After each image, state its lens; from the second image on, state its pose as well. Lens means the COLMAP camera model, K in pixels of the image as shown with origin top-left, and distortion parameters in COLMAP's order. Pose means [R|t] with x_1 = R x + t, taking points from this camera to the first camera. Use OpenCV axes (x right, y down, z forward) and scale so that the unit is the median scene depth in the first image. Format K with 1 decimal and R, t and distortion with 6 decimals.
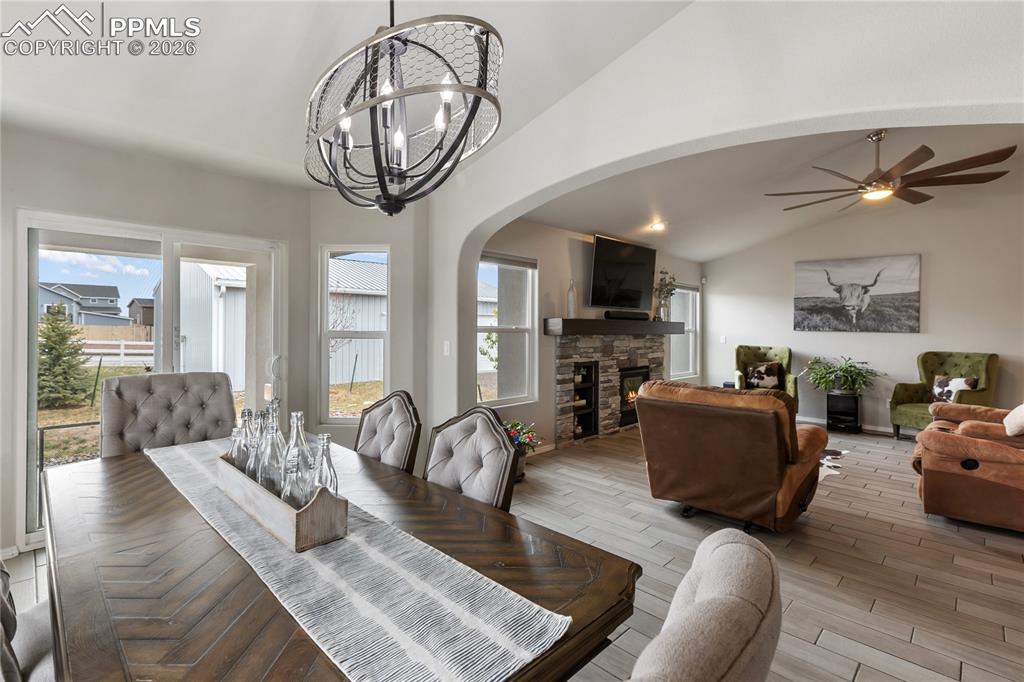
lens RADIAL K [[474.3, 0, 508.2], [0, 474.3, 326.3], [0, 0, 1]] dist [0.000946, 0.000130]
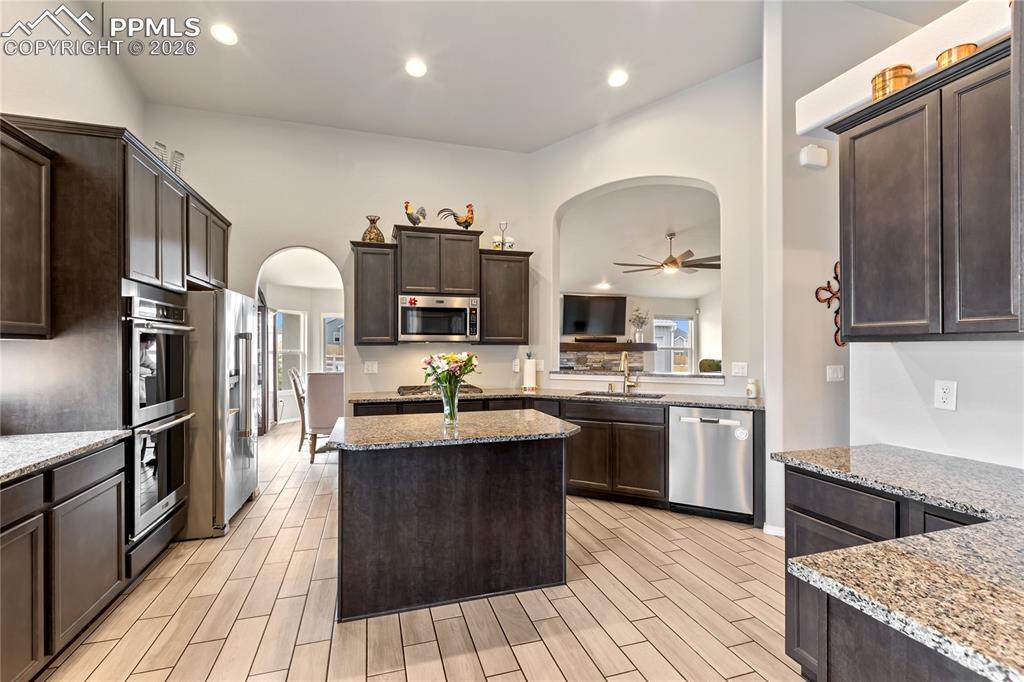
lens RADIAL K [[463.6, 0, 512.0], [0, 463.6, 341.0], [0, 0, 1]] dist [0.011134, 0.000450]
pose [[0.883922, -0.012383, -0.467470, 0.734446], [0.007479, 0.999896, -0.012345, -0.000671], [0.467574, 0.007416, 0.883923, -0.553707]]
